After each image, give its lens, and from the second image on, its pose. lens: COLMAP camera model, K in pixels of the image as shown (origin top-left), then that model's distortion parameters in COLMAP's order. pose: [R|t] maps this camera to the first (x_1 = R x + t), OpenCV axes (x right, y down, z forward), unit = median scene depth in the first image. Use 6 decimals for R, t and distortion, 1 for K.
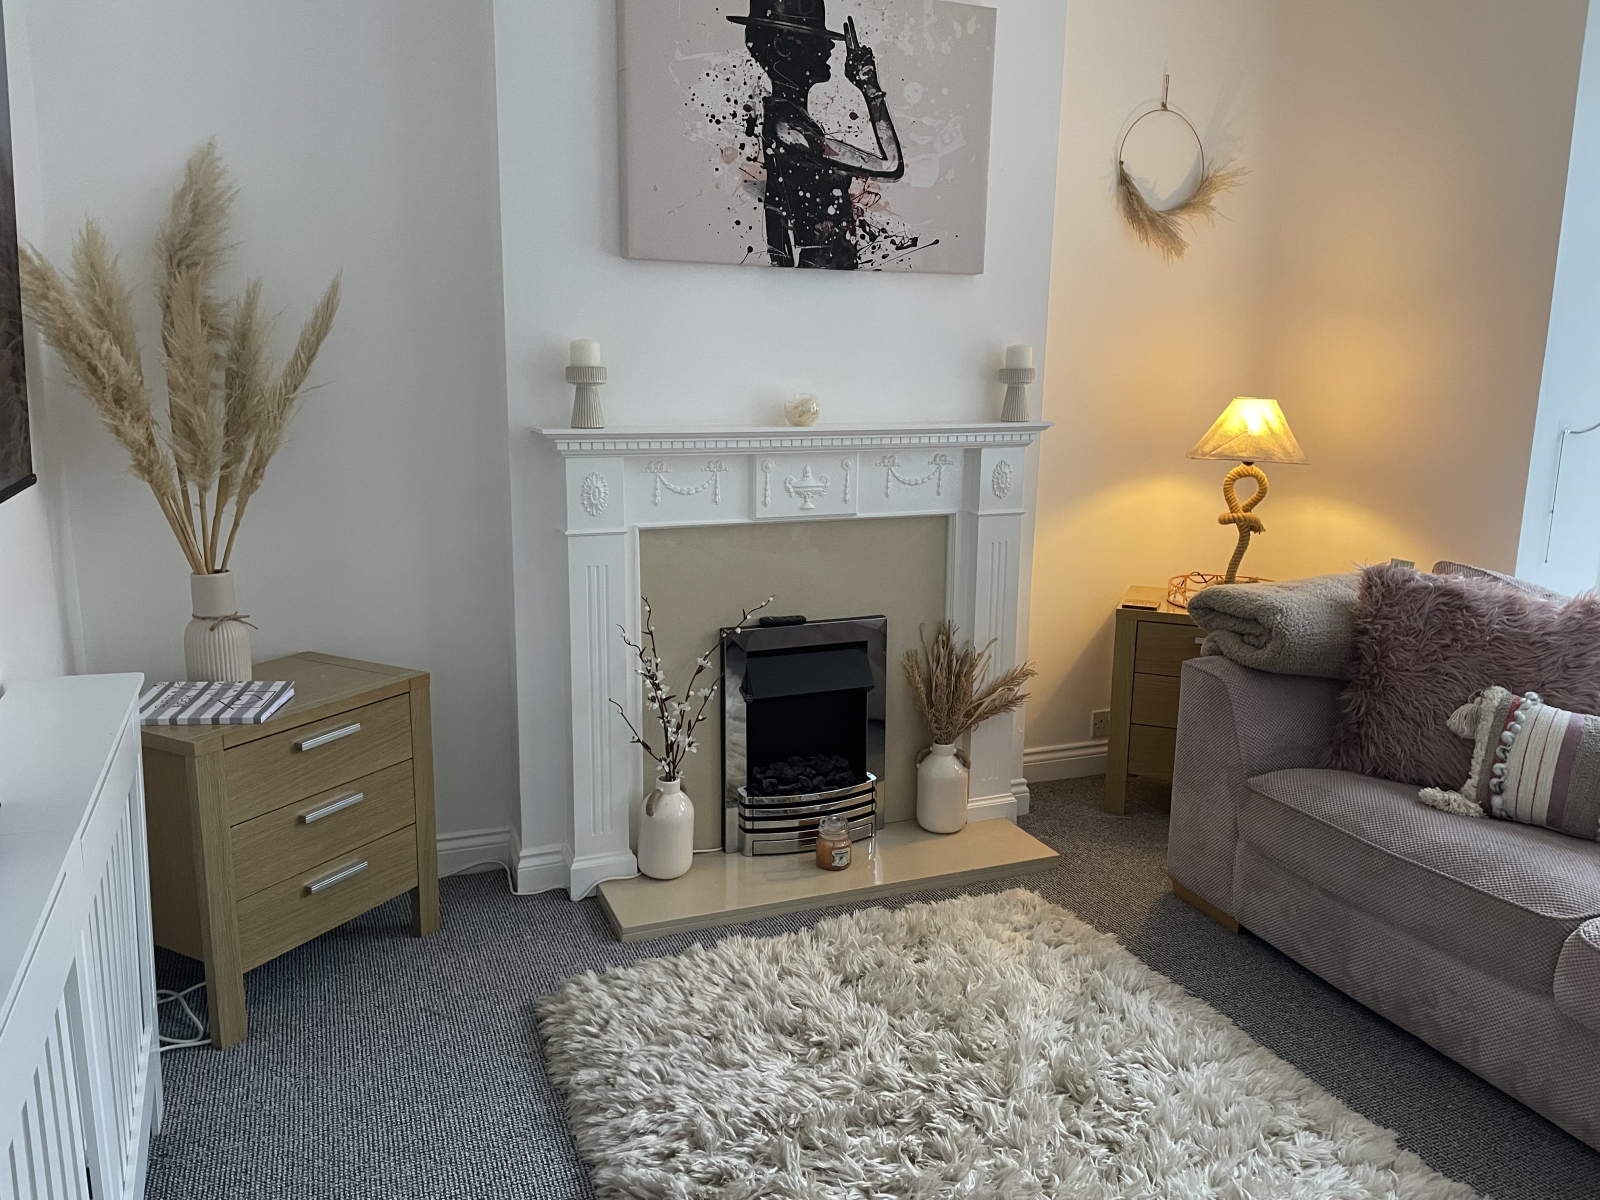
lens RADIAL K [[1197.3, 0, 786.0], [0, 1197.3, 606.3], [0, 0, 1]] dist [0.095850, -0.116860]
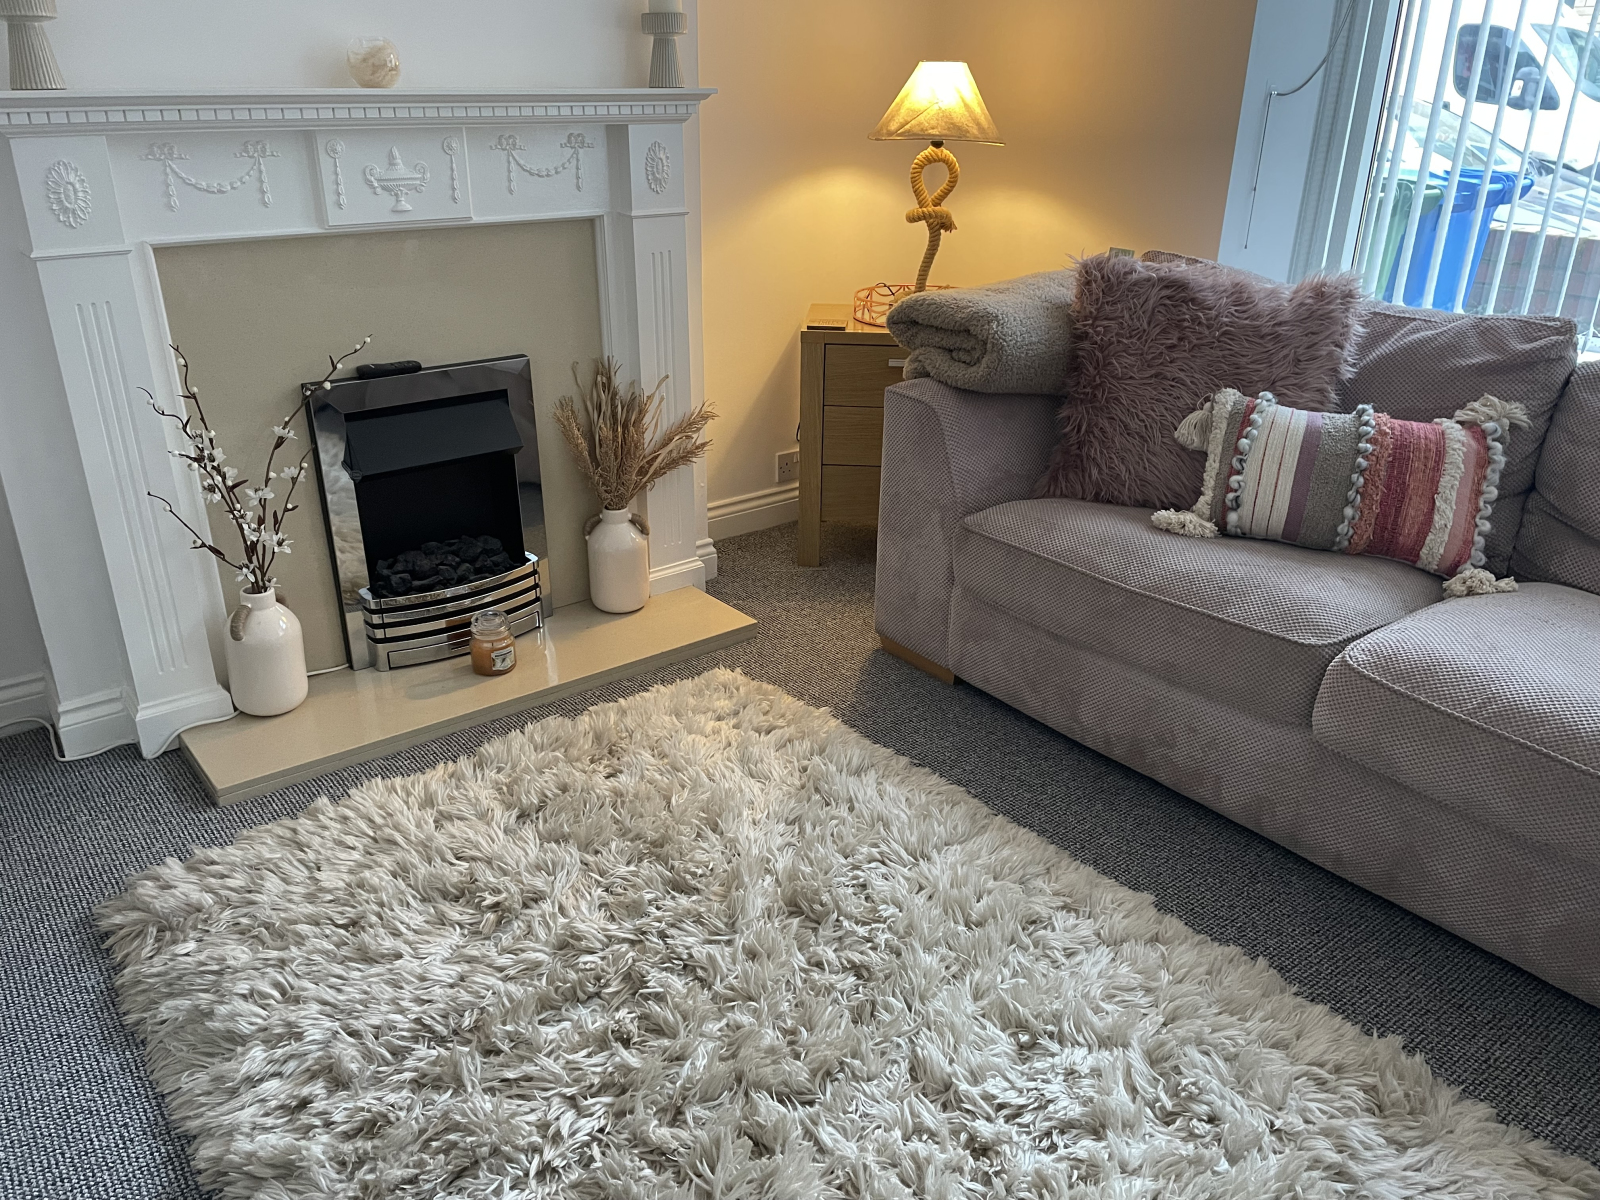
lens RADIAL K [[1197.3, 0, 786.0], [0, 1197.3, 606.3], [0, 0, 1]] dist [0.095850, -0.116860]
pose [[0.957509, -0.117257, 0.263492, 0.022094], [0.059816, 0.974494, 0.216296, 0.009462], [-0.282134, -0.191345, 0.940100, 0.217857]]
